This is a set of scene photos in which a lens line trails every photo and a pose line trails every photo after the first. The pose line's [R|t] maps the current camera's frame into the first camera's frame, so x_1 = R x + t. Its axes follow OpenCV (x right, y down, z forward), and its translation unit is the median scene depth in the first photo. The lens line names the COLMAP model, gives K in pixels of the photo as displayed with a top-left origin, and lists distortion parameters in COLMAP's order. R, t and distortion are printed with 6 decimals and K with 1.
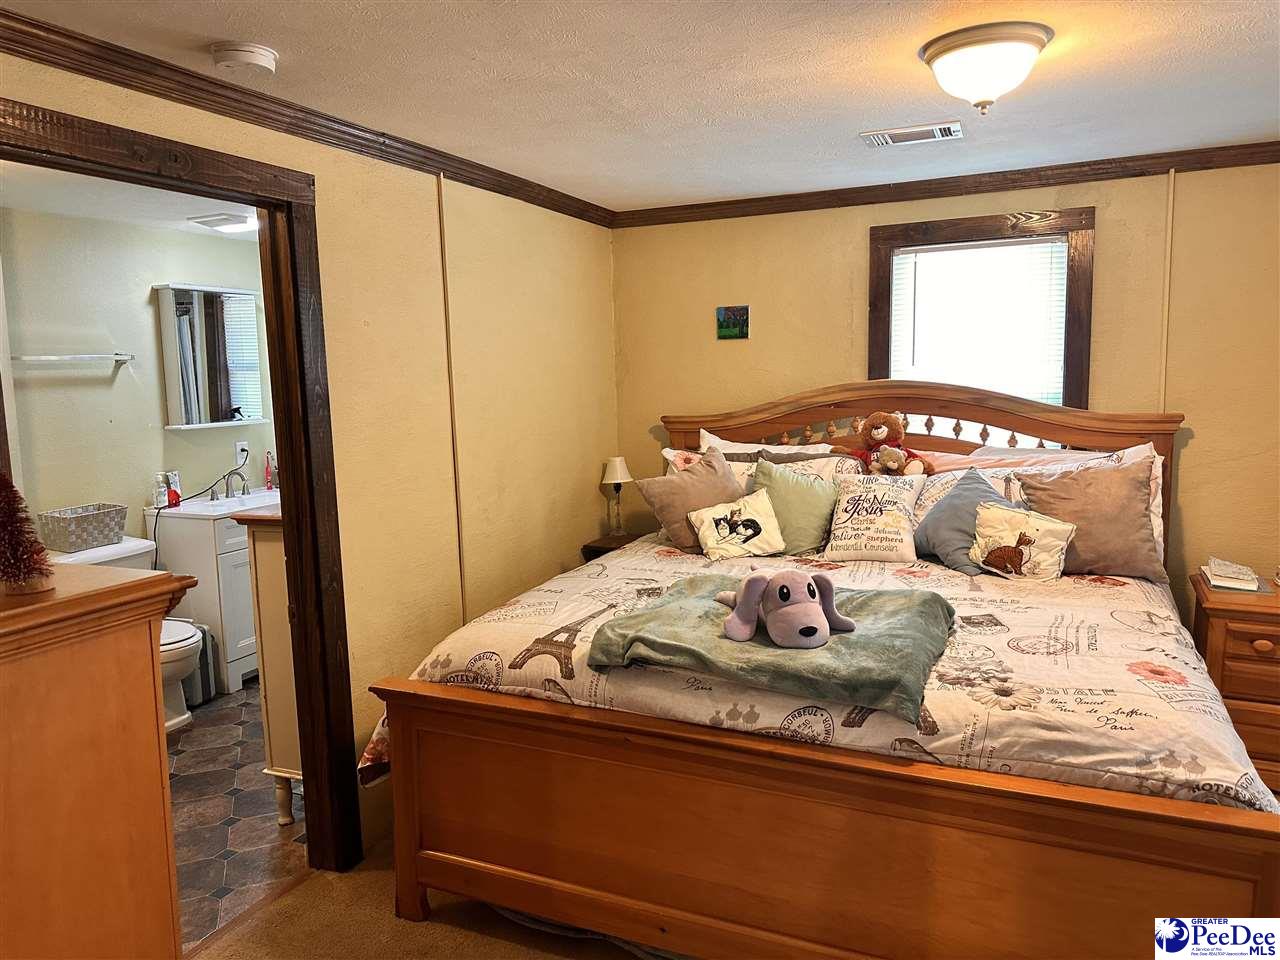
lens RADIAL K [[911.9, 0, 629.0], [0, 911.9, 469.0], [0, 0, 1]] dist [0.035028, -0.038925]
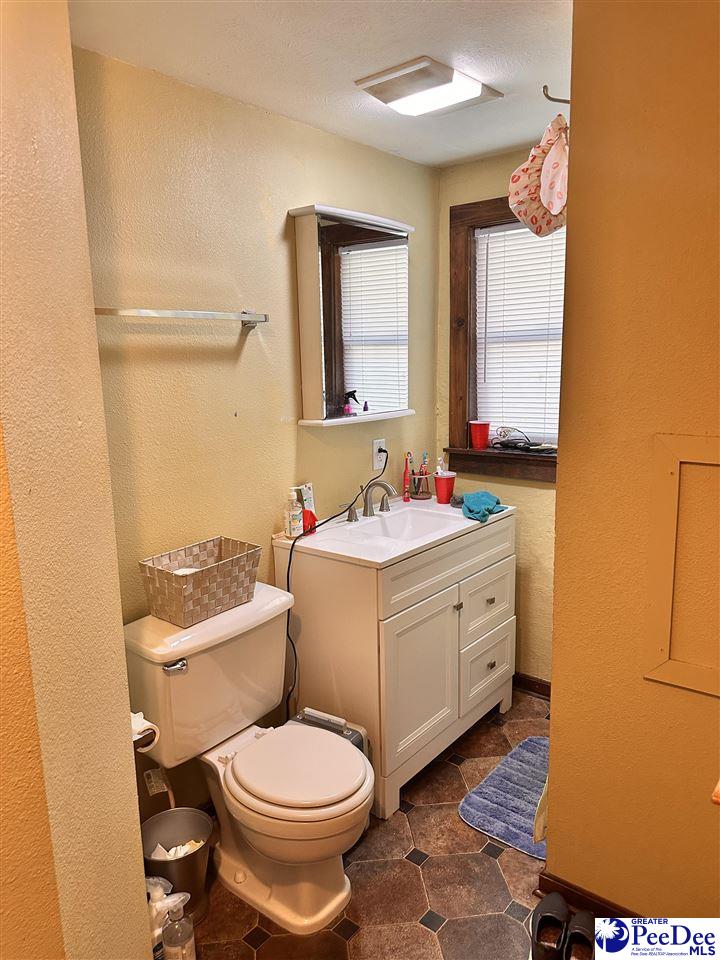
lens RADIAL K [[684.0, 0, 369.1], [0, 684.0, 483.9], [0, 0, 1]] dist [0.035028, -0.038925]
pose [[0.969698, 0.039035, -0.241169, -0.332739], [-0.020958, 0.996805, 0.077073, -0.040460], [0.243407, -0.069683, 0.967418, 0.514669]]
